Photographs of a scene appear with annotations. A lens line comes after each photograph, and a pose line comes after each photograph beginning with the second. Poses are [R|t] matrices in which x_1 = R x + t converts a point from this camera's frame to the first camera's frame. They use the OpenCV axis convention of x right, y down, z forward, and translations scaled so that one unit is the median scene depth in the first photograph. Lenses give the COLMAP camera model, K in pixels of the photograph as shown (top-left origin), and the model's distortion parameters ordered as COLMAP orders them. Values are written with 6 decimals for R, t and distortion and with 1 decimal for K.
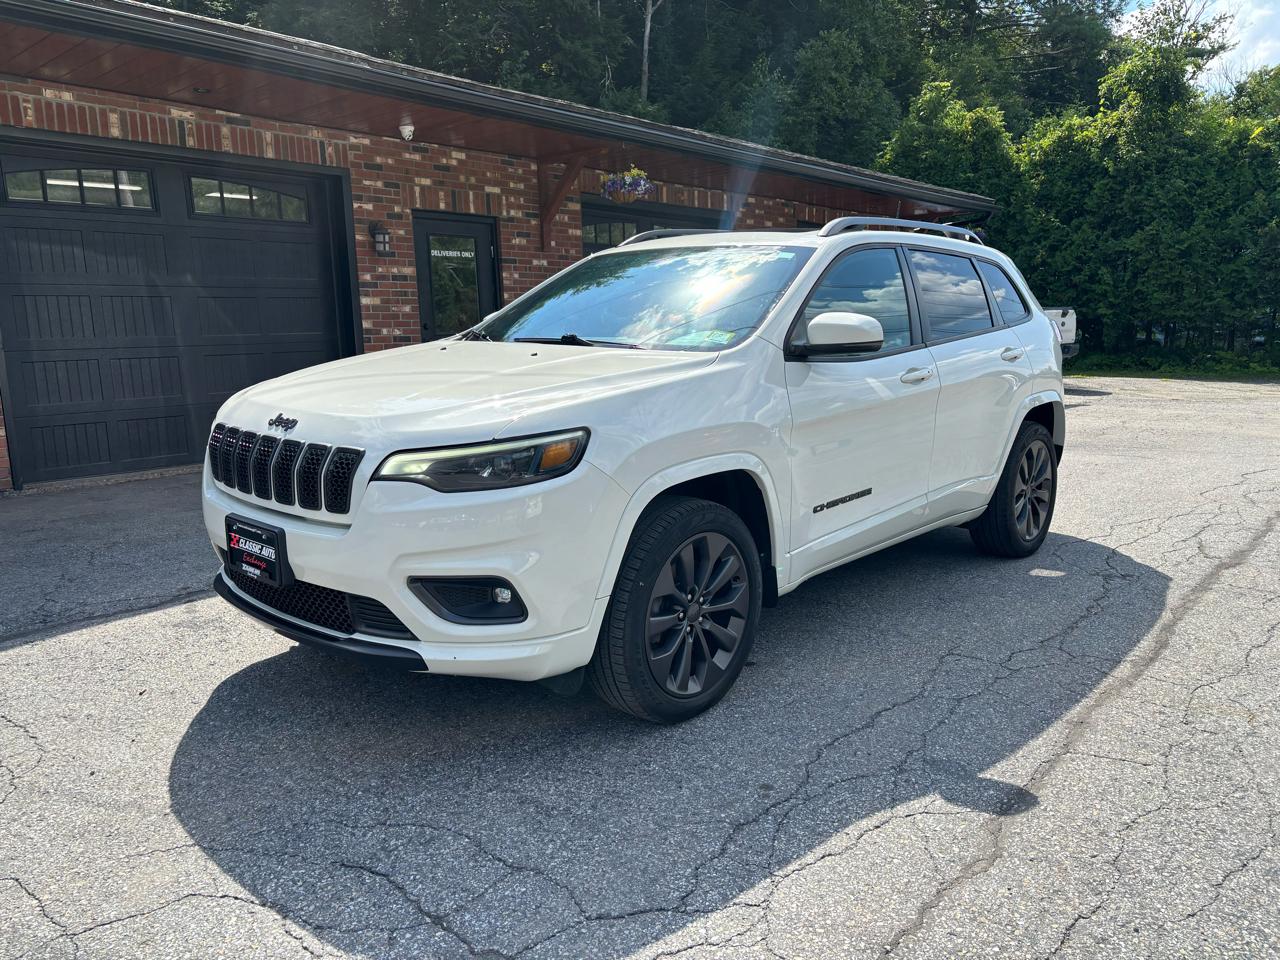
lens RADIAL K [[990.0, 0, 641.2], [0, 990.0, 483.8], [0, 0, 1]] dist [0.025090, -0.012345]
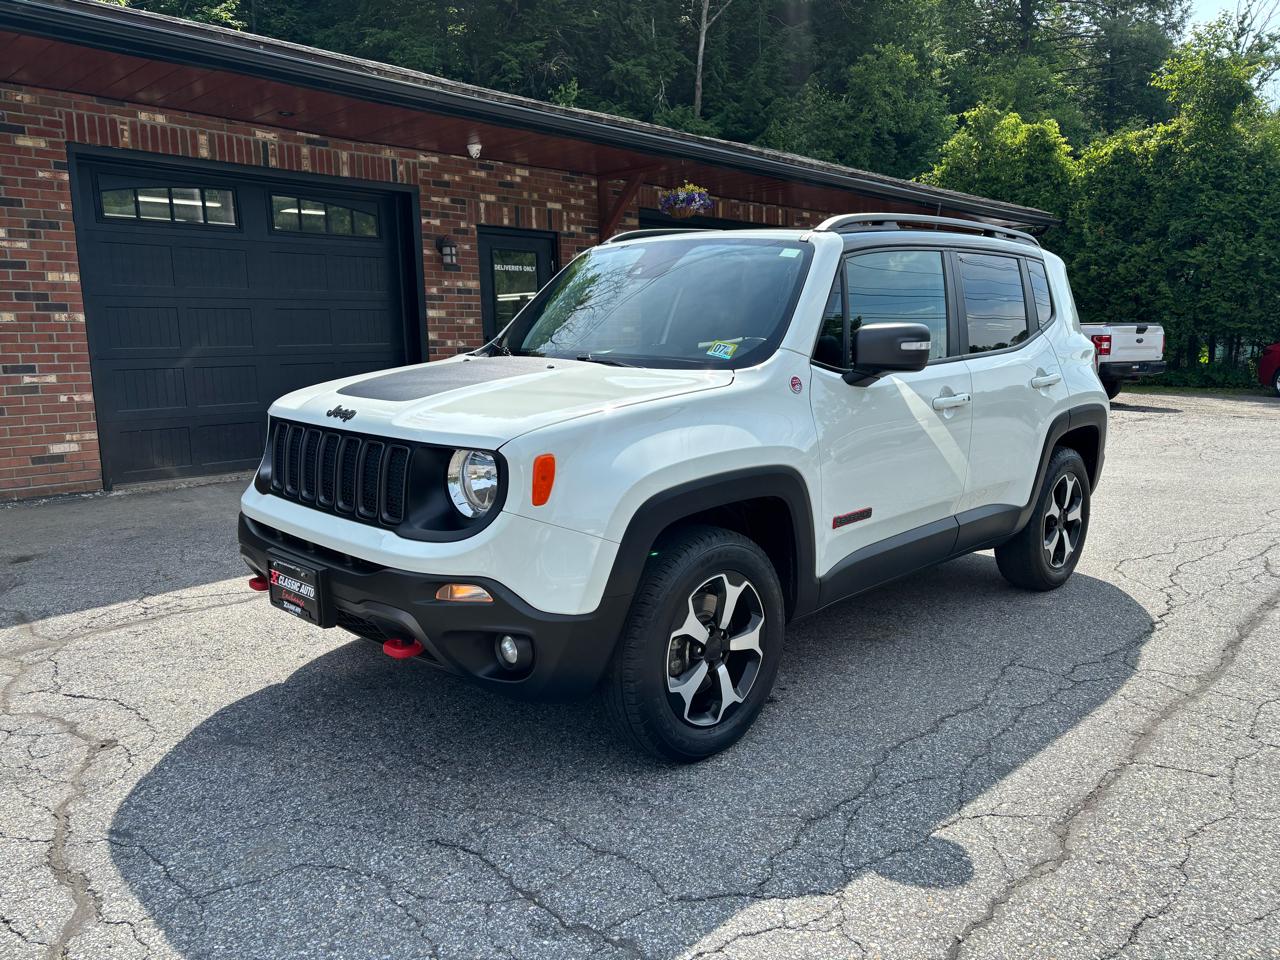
lens RADIAL K [[985.3, 0, 630.6], [0, 985.3, 483.8], [0, 0, 1]] dist [0.041203, -0.041890]
pose [[0.998363, 0.014800, -0.055243, -0.010661], [-0.015397, 0.999827, -0.010392, 0.001184], [0.055080, 0.011226, 0.998419, -0.015301]]
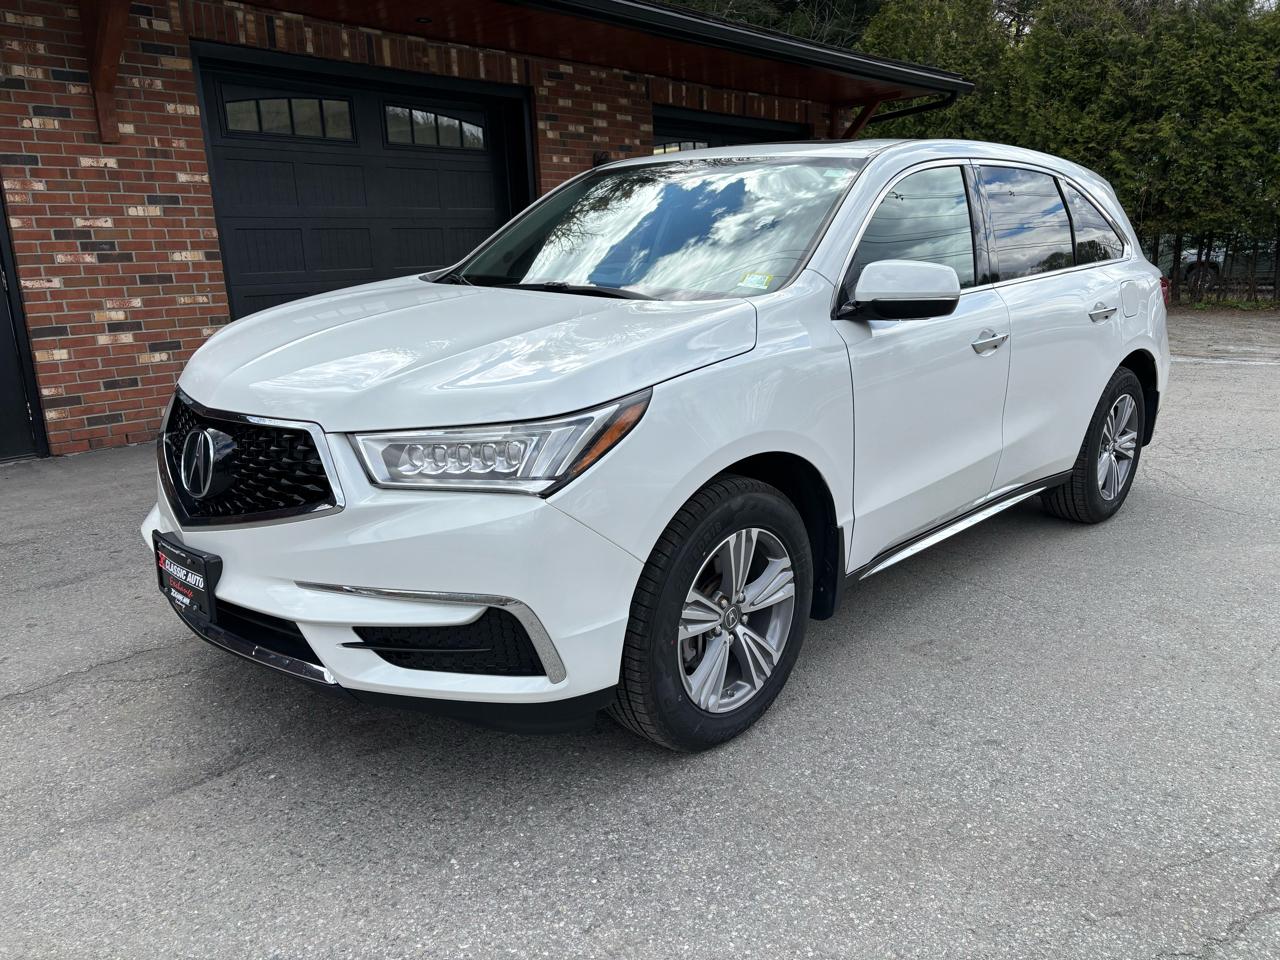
lens RADIAL K [[969.2, 0, 662.4], [0, 969.2, 478.4], [0, 0, 1]] dist [0.067850, -0.055715]
pose [[0.999928, -0.009978, -0.006698, 0.254841], [0.010476, 0.996821, 0.078978, -0.095750], [0.005889, -0.079042, 0.996854, 0.481369]]
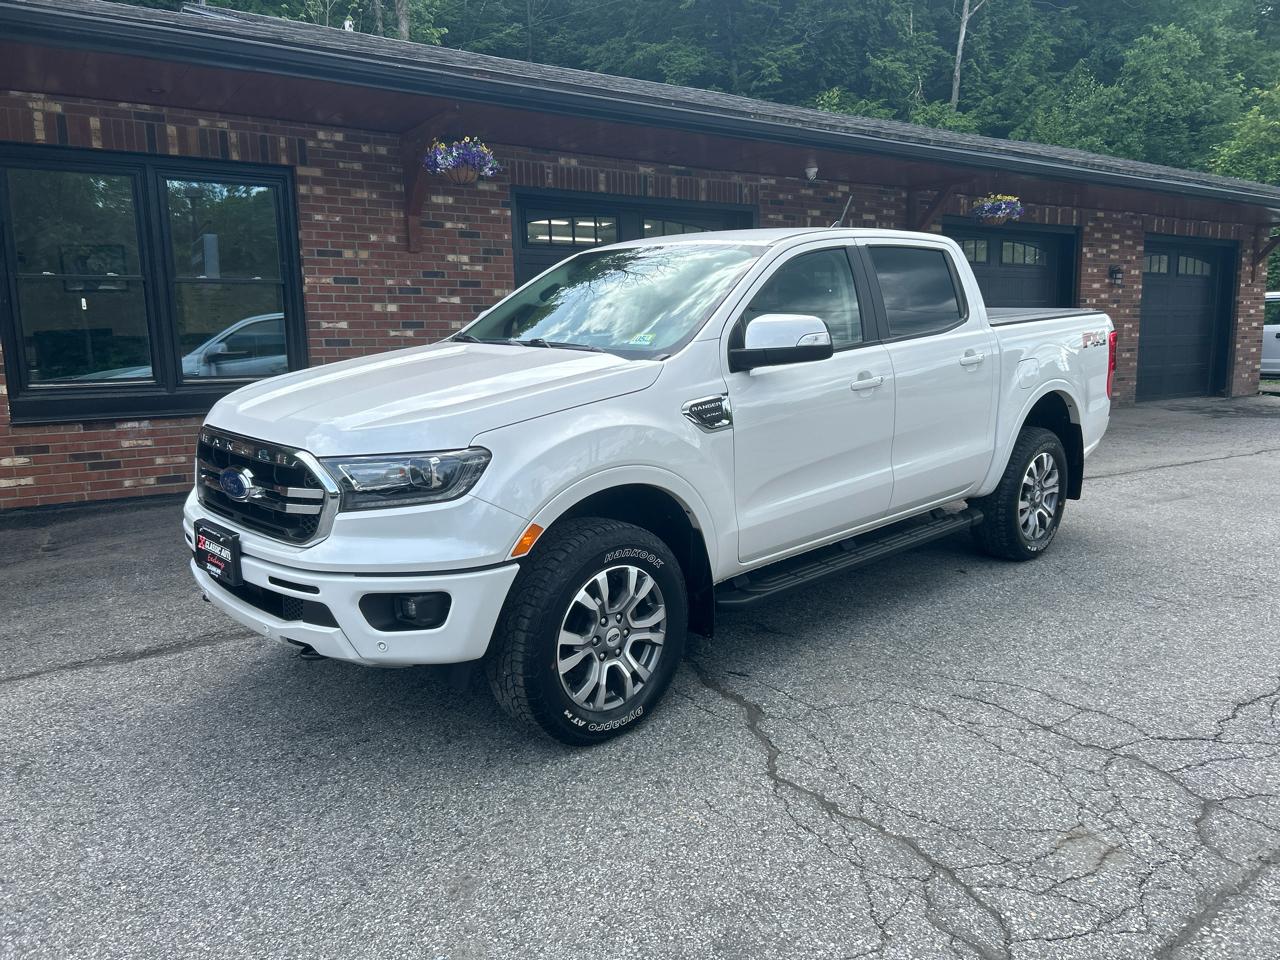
lens RADIAL K [[984.0, 0, 637.2], [0, 984.0, 488.4], [0, 0, 1]] dist [0.025780, -0.009221]
pose [[0.965207, 0.047310, -0.257173, -0.108782], [-0.046553, 0.998875, 0.009036, 0.017070], [0.257311, 0.003251, 0.966323, -0.170761]]
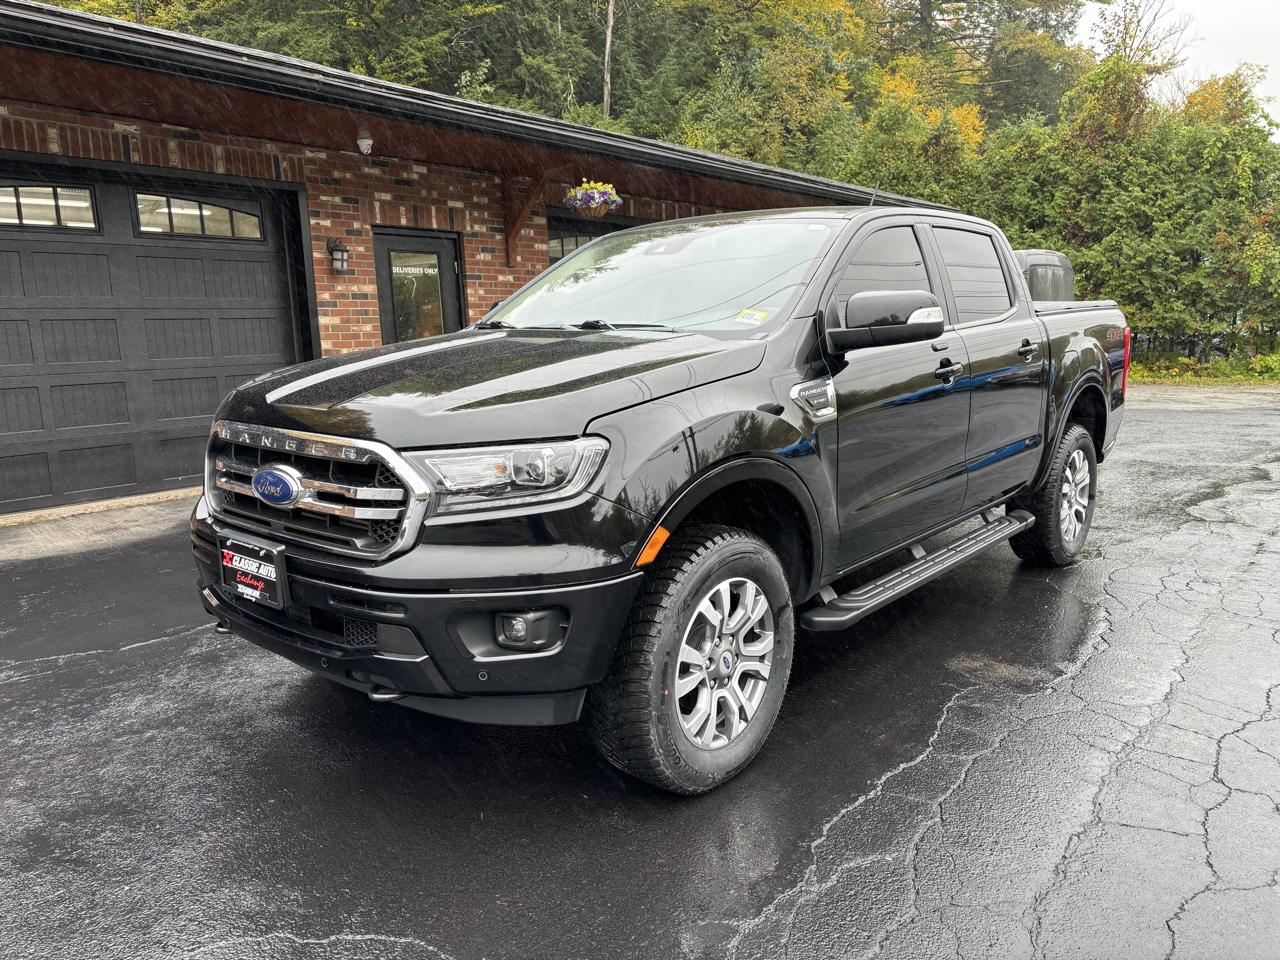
lens RADIAL K [[990.0, 0, 641.2], [0, 990.0, 483.8], [0, 0, 1]] dist [0.025090, -0.012345]
pose [[0.999347, -0.017008, 0.031869, -0.004159], [0.017352, 0.999794, -0.010550, -0.010383], [-0.031683, 0.011097, 0.999436, 0.029388]]
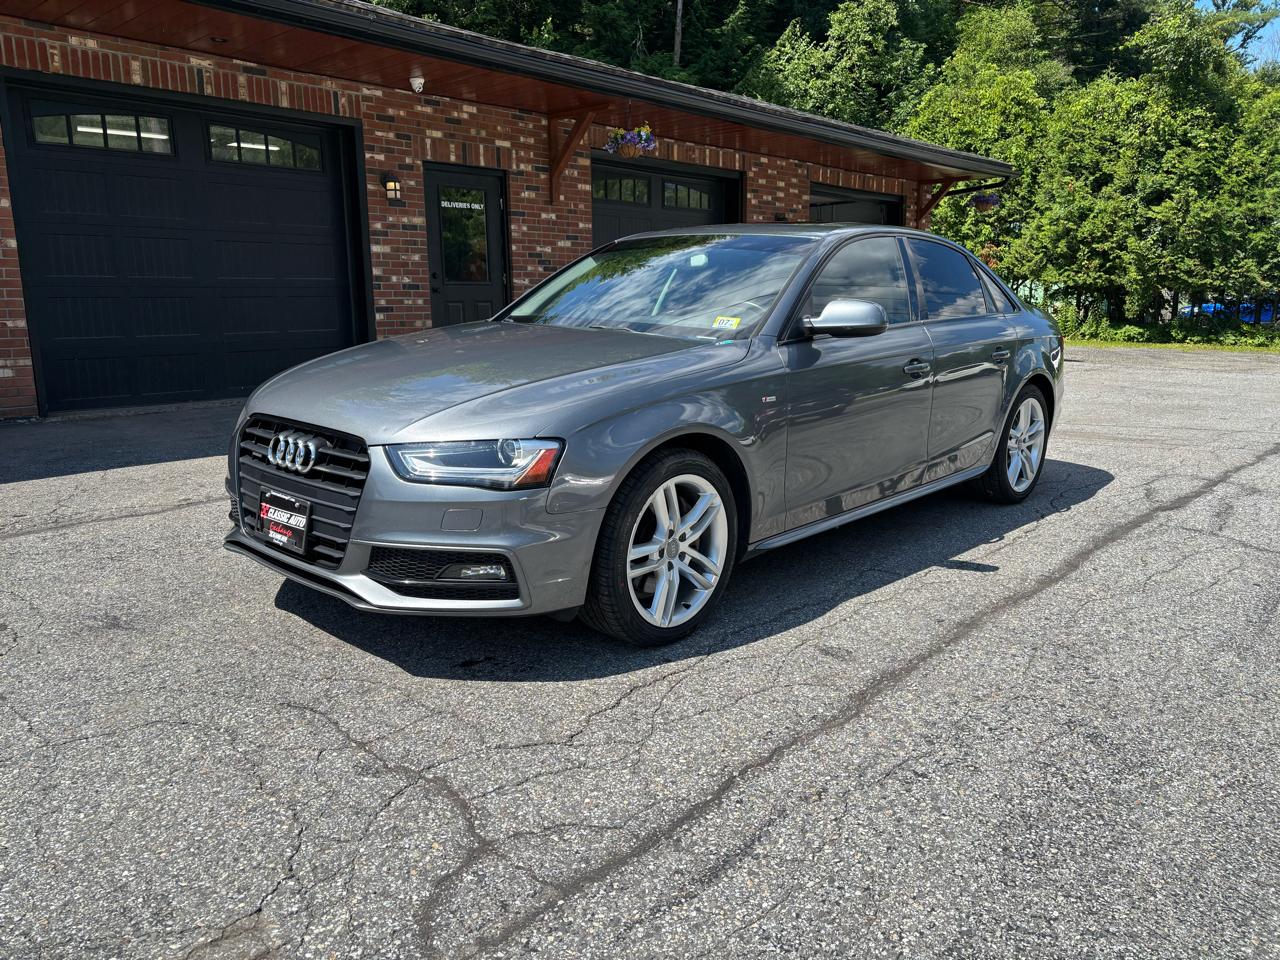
lens RADIAL K [[990.0, 0, 641.2], [0, 990.0, 483.8], [0, 0, 1]] dist [0.025090, -0.012345]
pose [[0.999178, 0.026393, -0.030763, 0.037320], [-0.025385, 0.999142, 0.032729, 0.020180], [0.031601, -0.031921, 0.998991, -0.037122]]
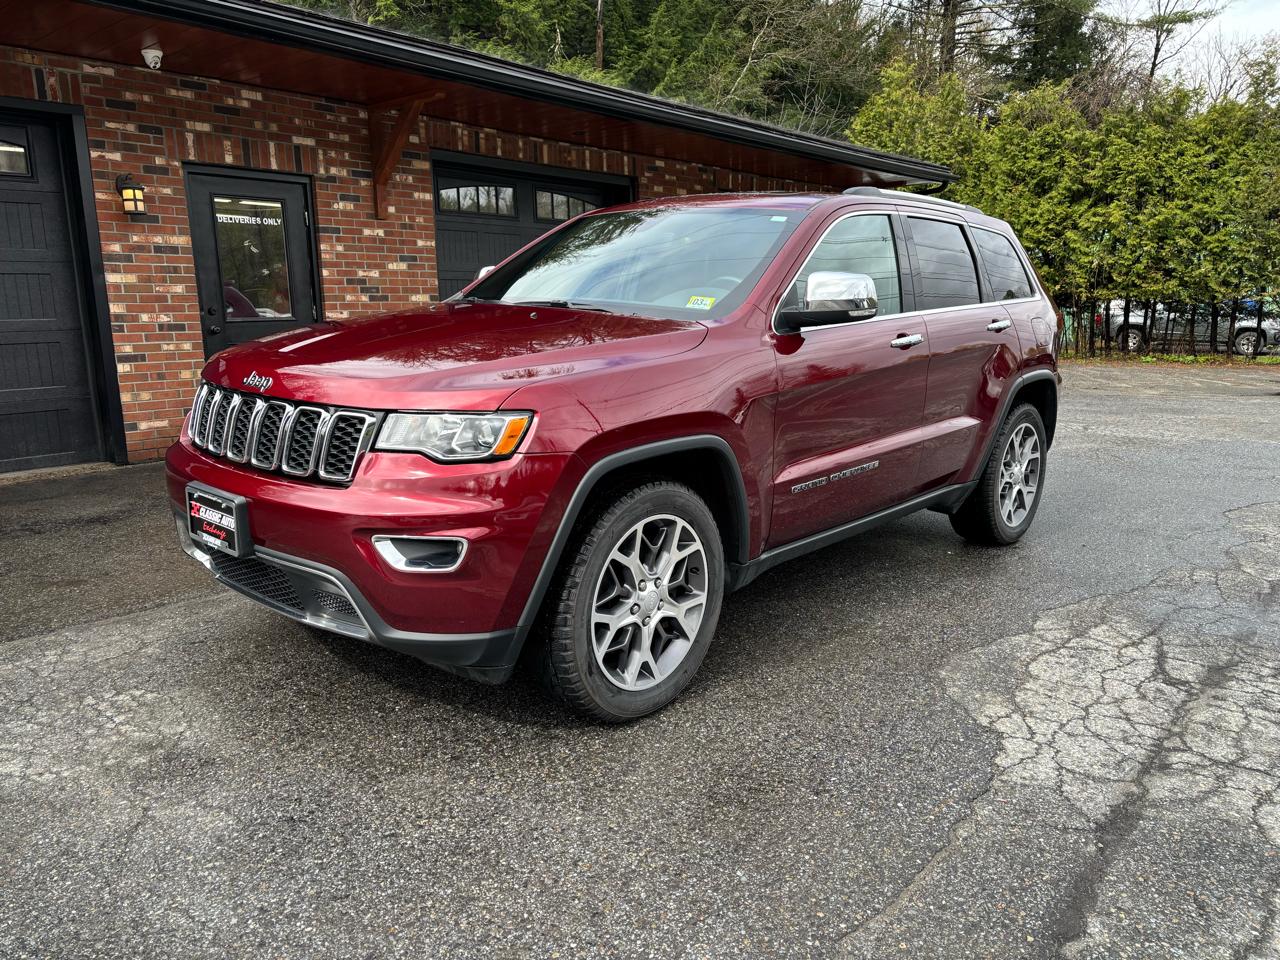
lens RADIAL K [[963.7, 0, 640.0], [0, 963.7, 480.0], [0, 0, 1]] dist [0.028657, 0.005102]
pose [[0.999960, 0.006158, 0.006470, 0.130103], [-0.006321, 0.999654, 0.025543, -0.046332], [-0.006310, -0.025583, 0.999653, 0.220314]]
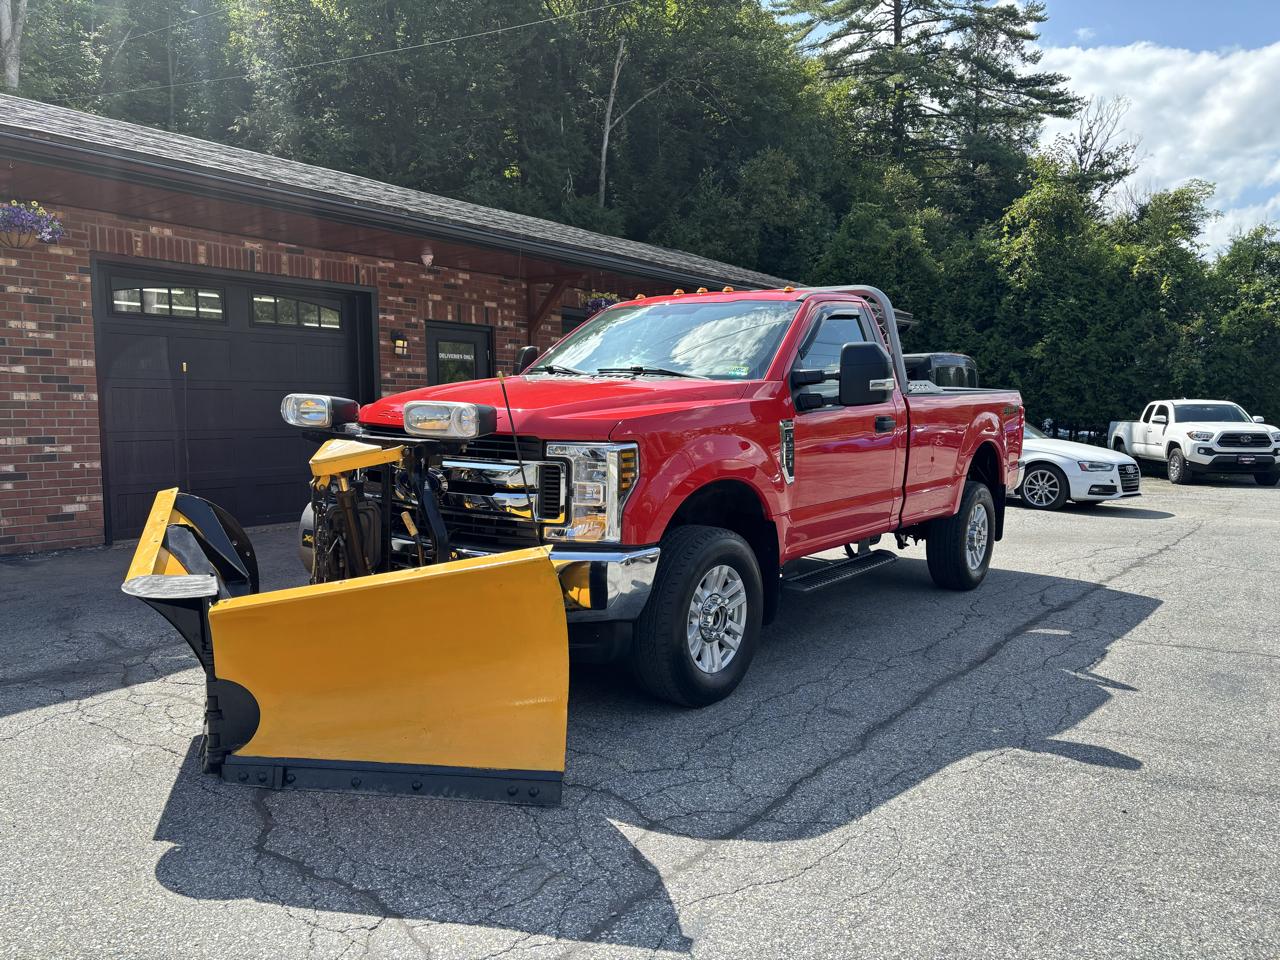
lens RADIAL K [[984.0, 0, 637.2], [0, 984.0, 488.4], [0, 0, 1]] dist [0.025780, -0.009221]
pose [[0.998449, 0.018965, 0.052341, -0.033679], [-0.014767, 0.996729, -0.079455, 0.017970], [-0.053677, 0.078559, 0.995463, -0.188128]]
